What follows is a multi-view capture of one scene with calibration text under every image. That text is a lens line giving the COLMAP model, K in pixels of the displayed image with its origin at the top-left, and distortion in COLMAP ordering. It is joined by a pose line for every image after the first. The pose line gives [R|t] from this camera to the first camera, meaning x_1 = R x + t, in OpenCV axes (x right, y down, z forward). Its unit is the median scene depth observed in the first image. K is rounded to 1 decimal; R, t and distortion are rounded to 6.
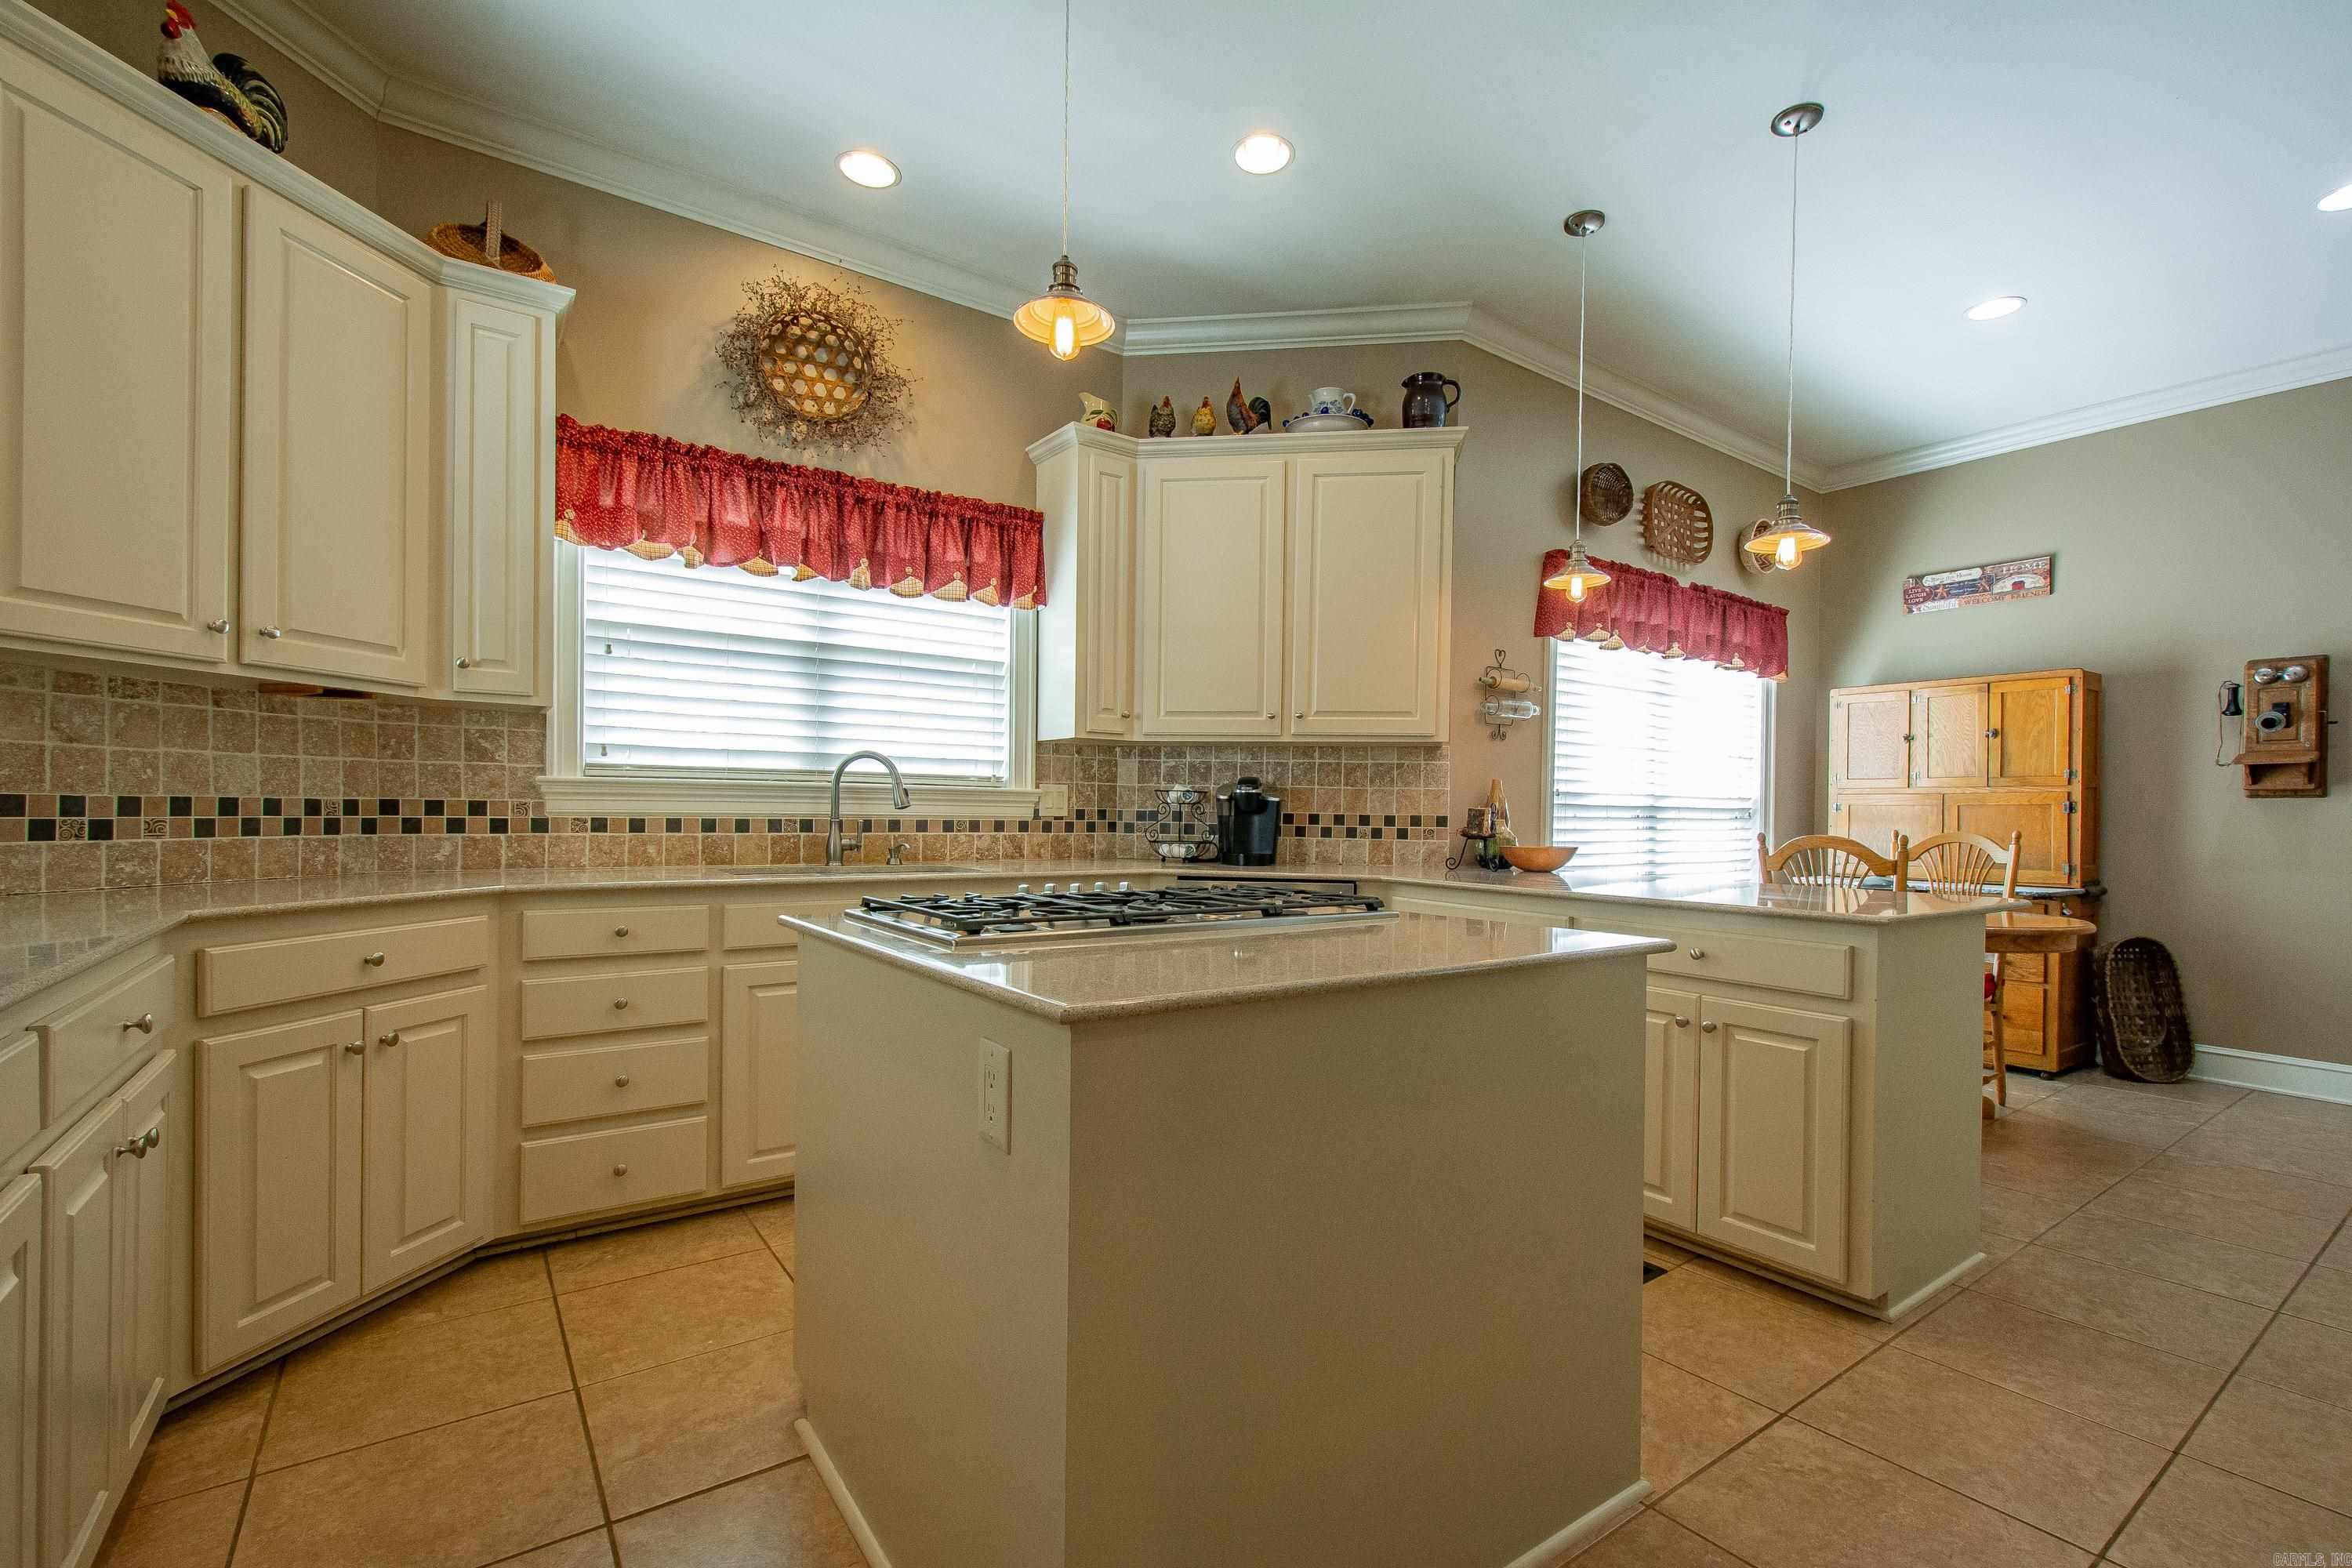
lens RADIAL K [[1056.6, 0, 1201.2], [0, 1056.6, 824.8], [0, 0, 1]] dist [-0.003946, -0.001398]
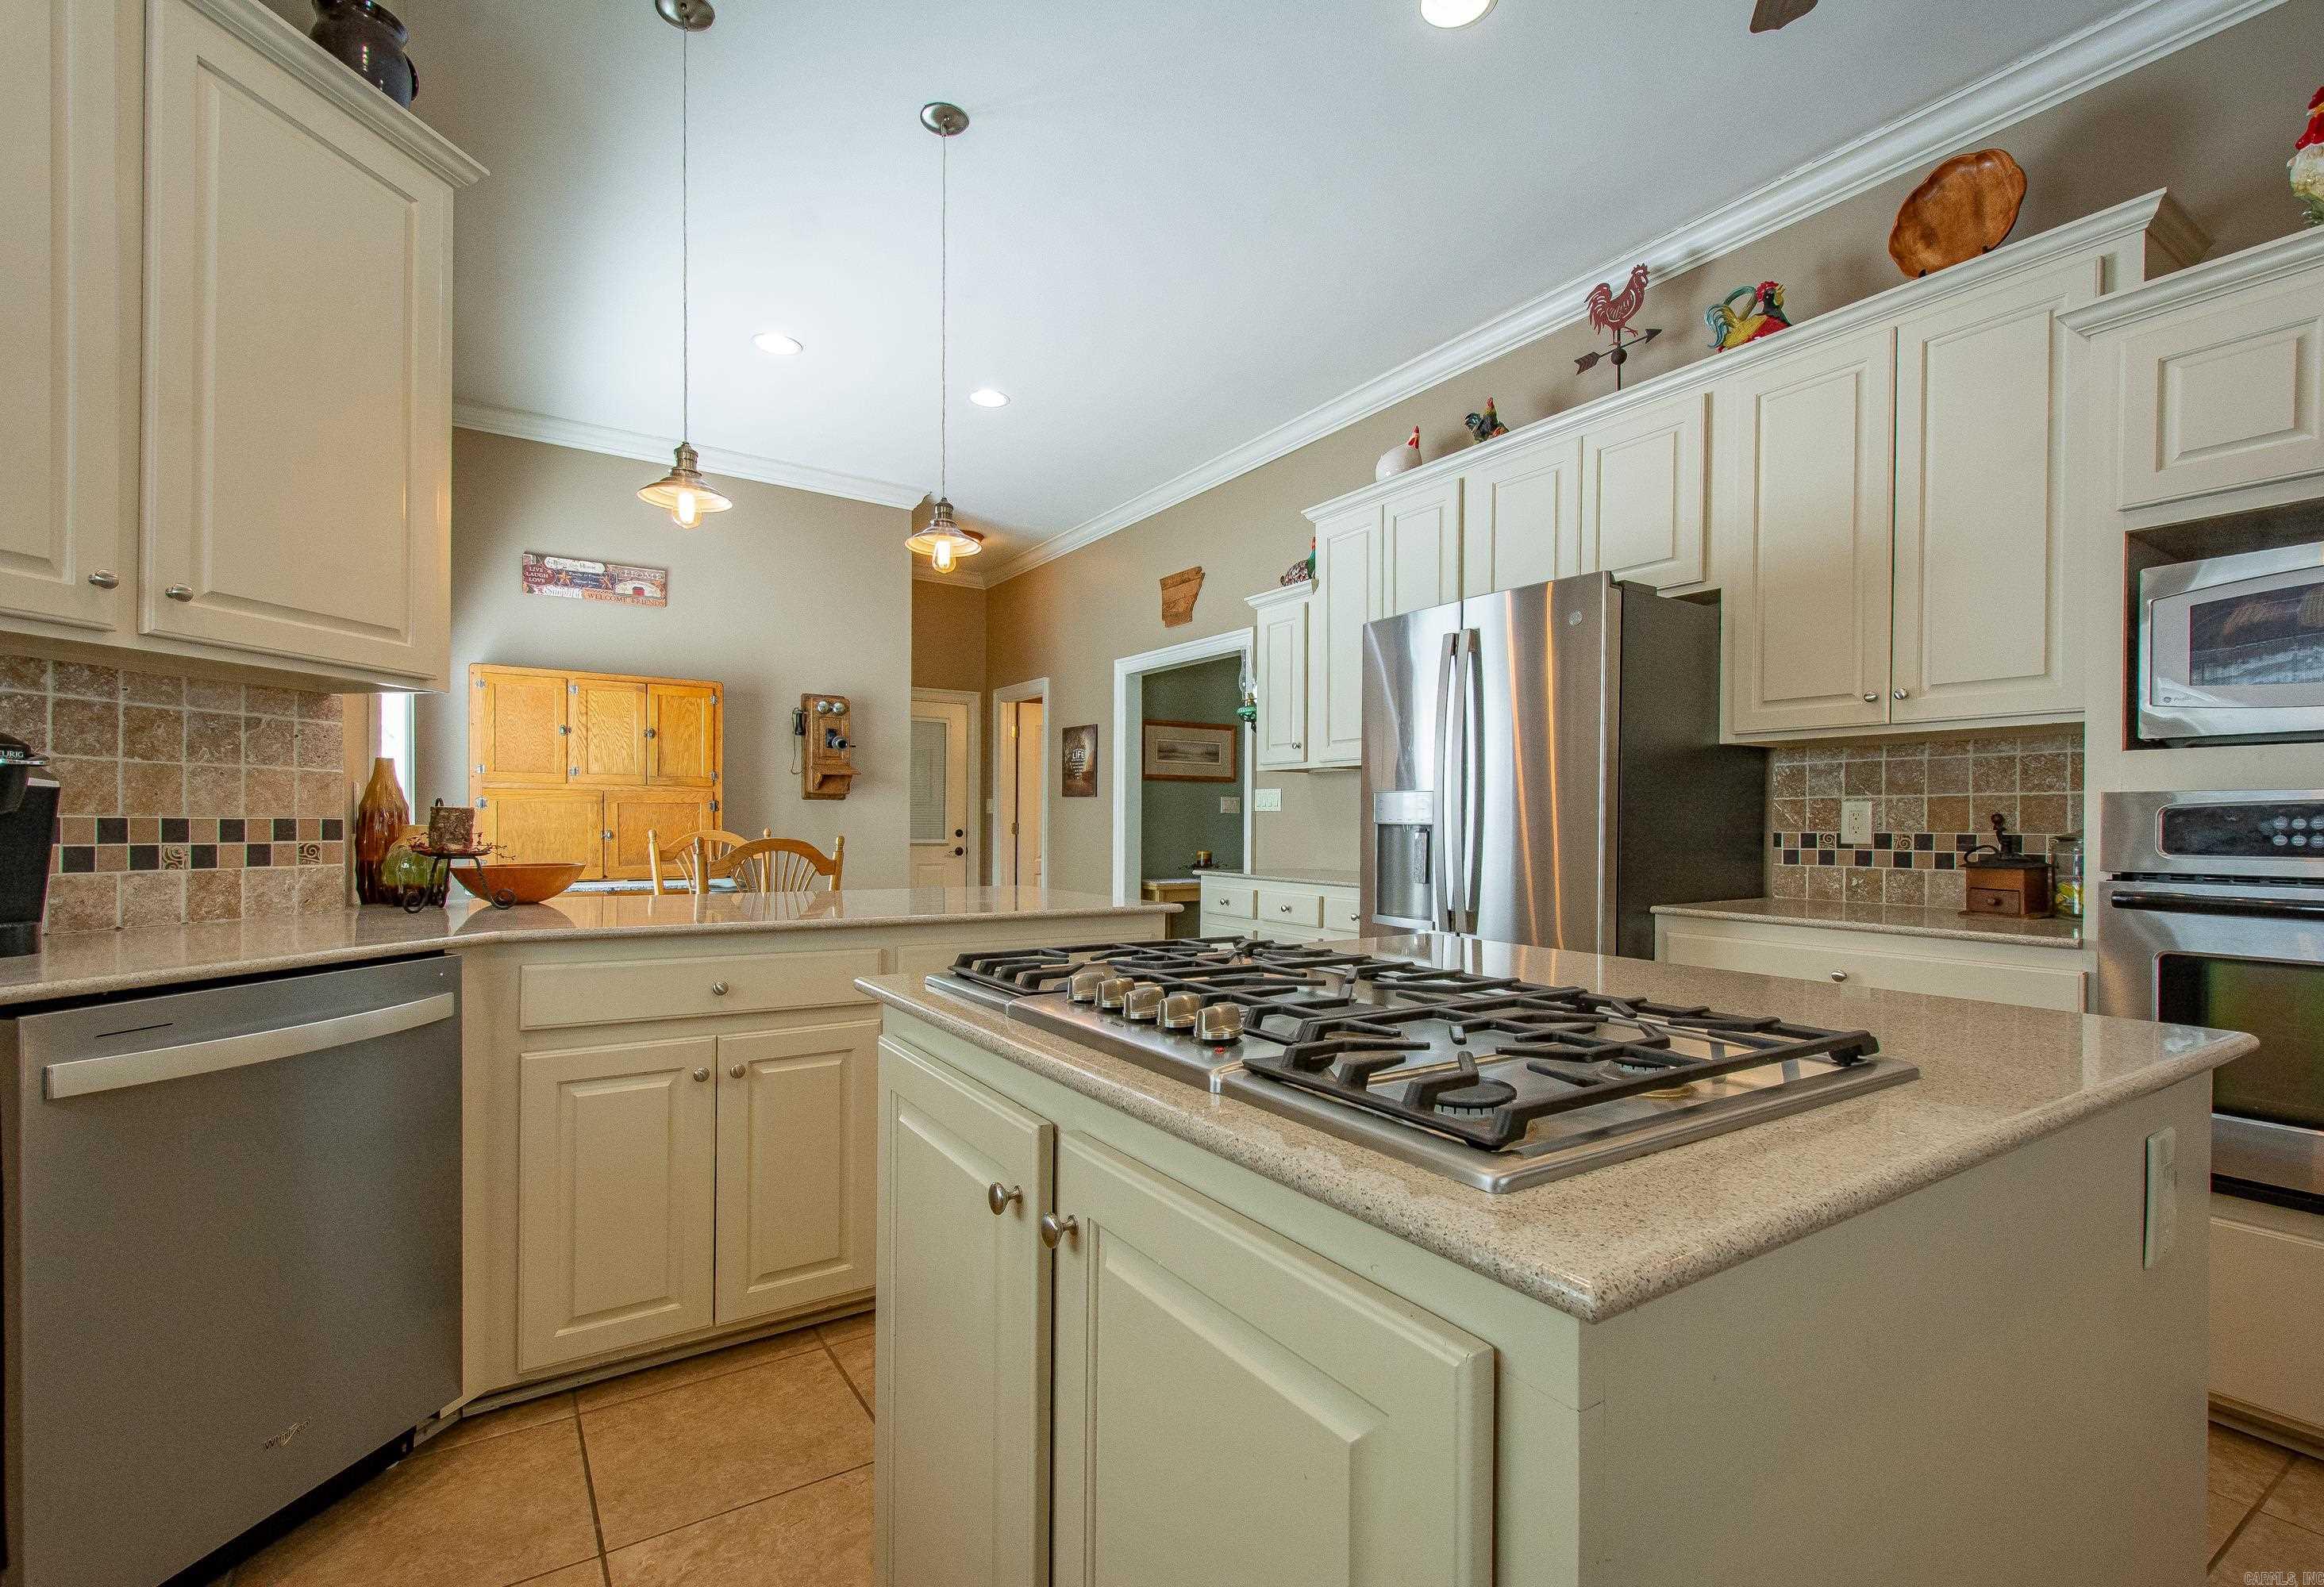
lens RADIAL K [[1063.9, 0, 1163.2], [0, 1063.9, 815.8], [0, 0, 1]] dist [-0.002145, -0.000164]
pose [[0.055727, -0.004031, 0.998438, -0.288709], [0.000875, 0.999992, 0.003988, -0.011930], [-0.998446, 0.000651, 0.055731, 0.514648]]
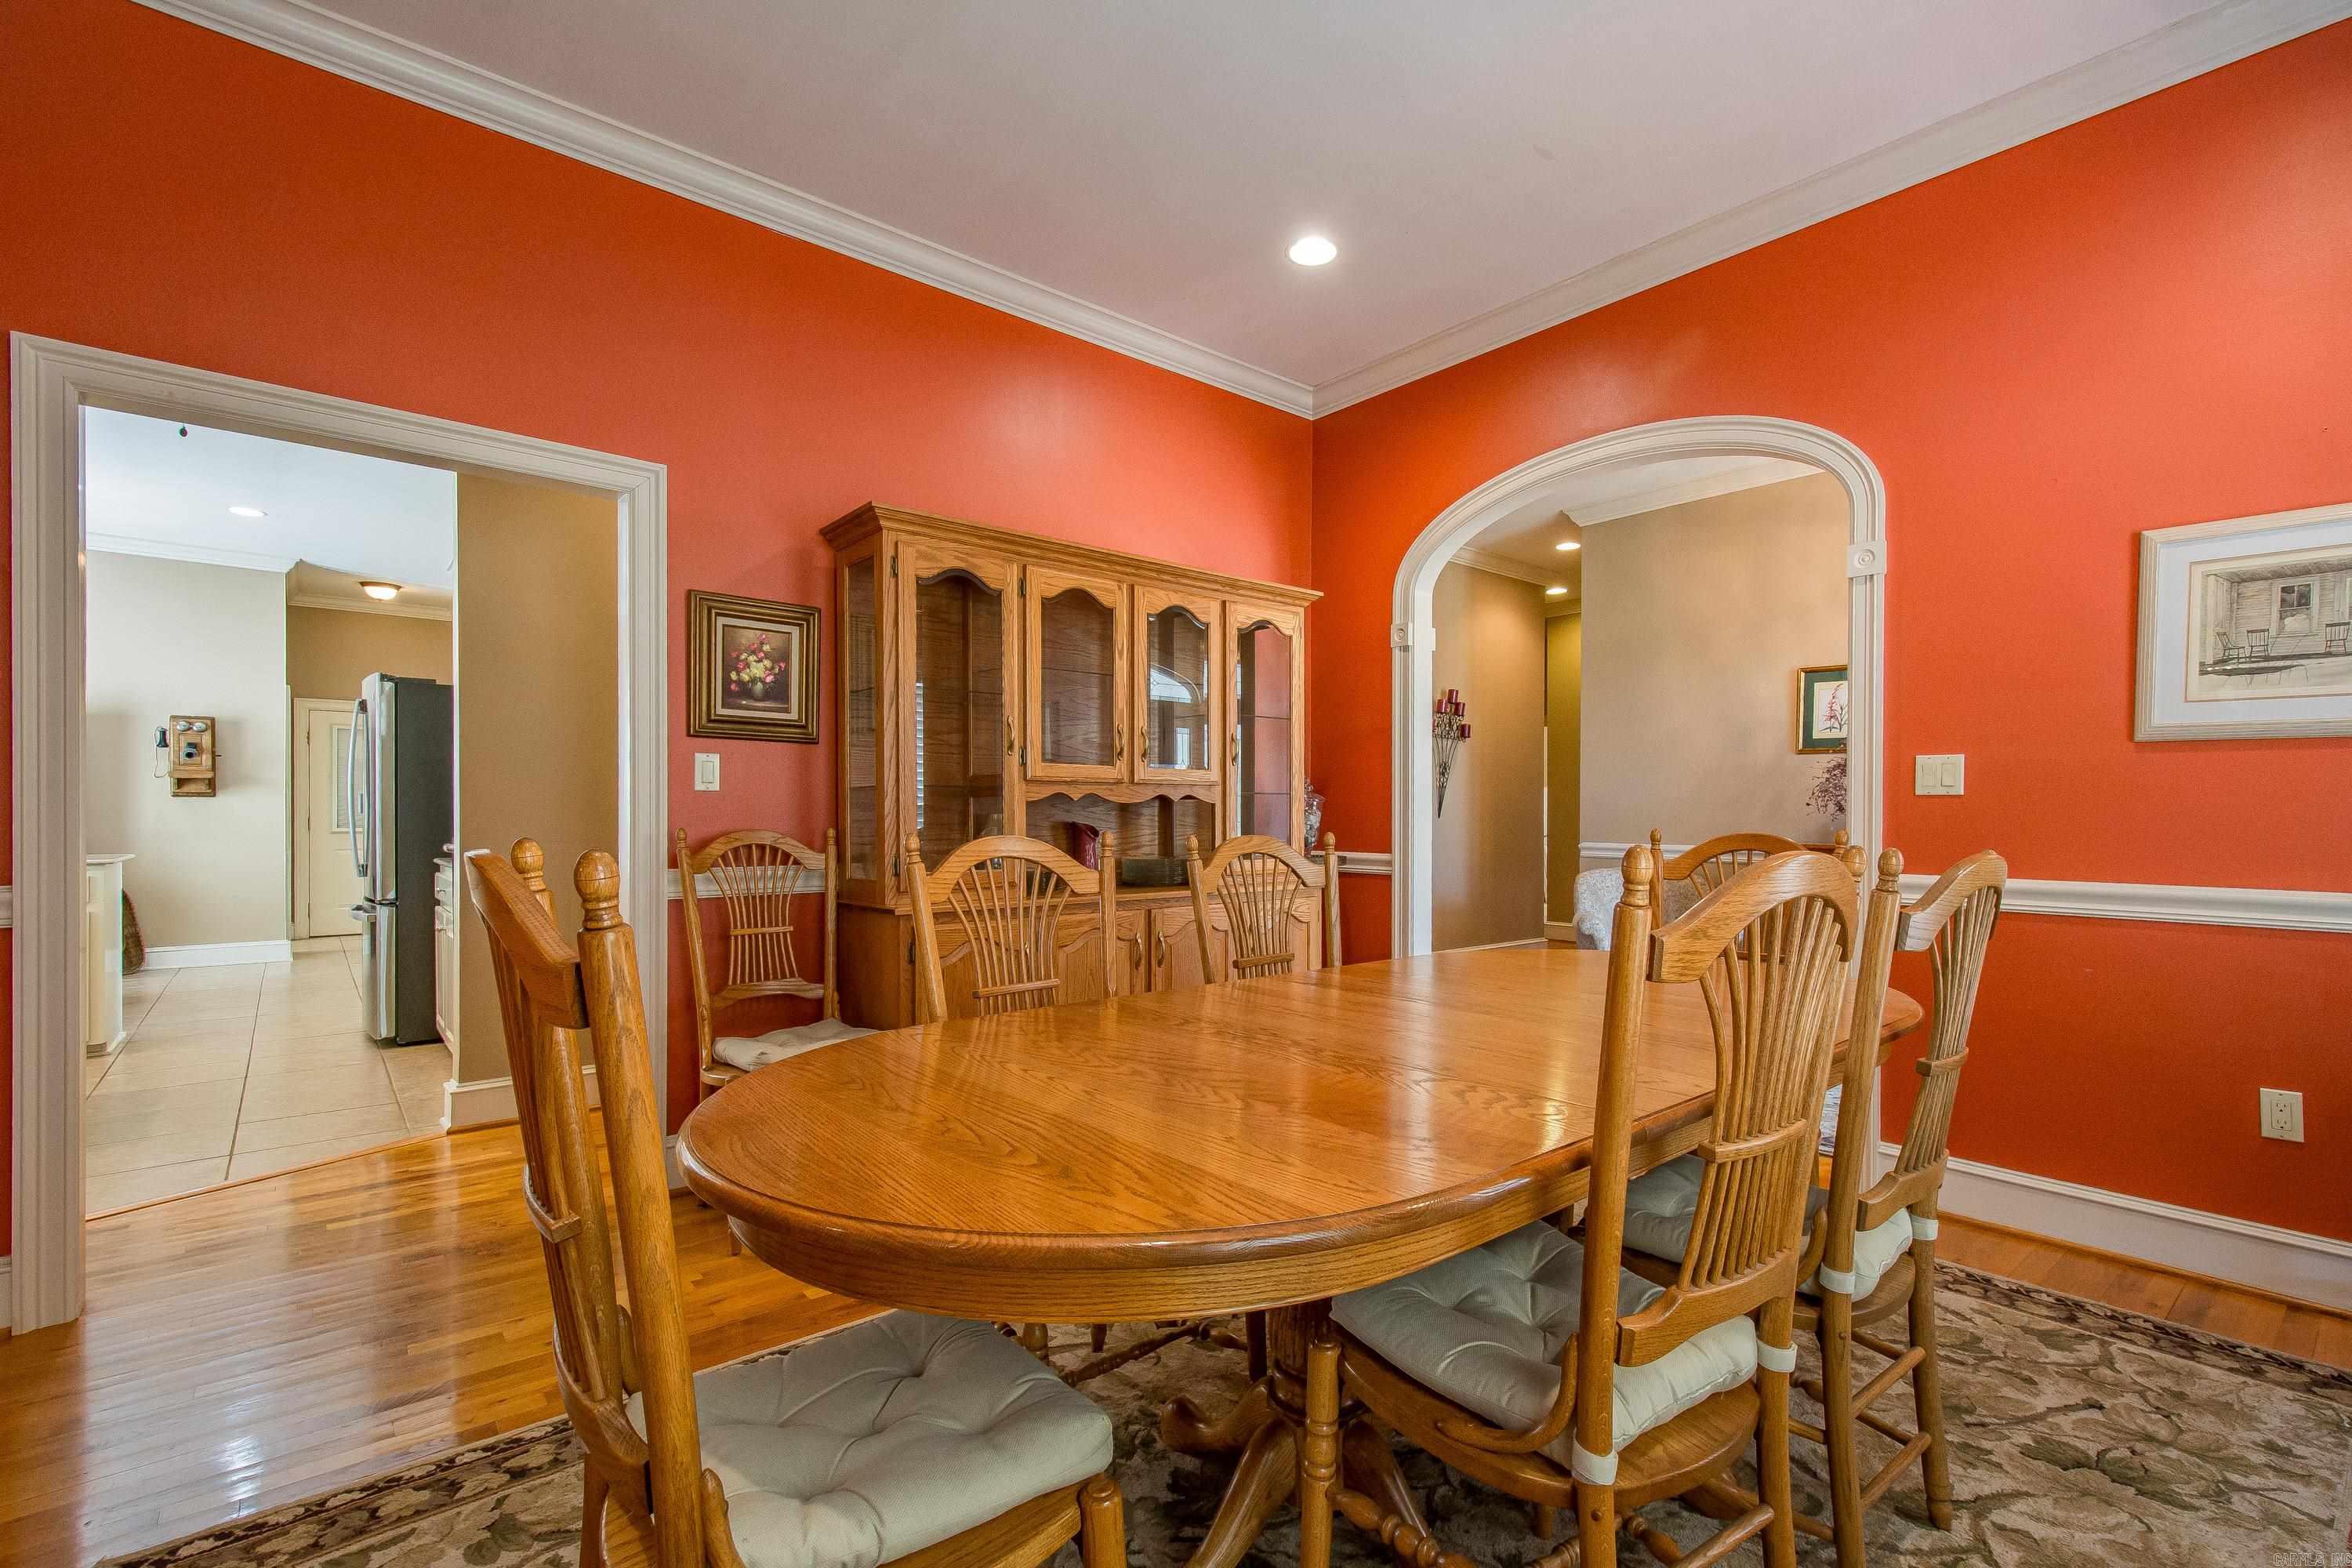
lens RADIAL K [[1056.6, 0, 1179.4], [0, 1056.6, 828.0], [0, 0, 1]] dist [-0.003946, -0.001398]
pose [[-0.067816, -0.017128, 0.997551, -0.824578], [0.006752, 0.999822, 0.017626, 0.005346], [-0.997675, 0.007931, -0.067689, -0.512828]]
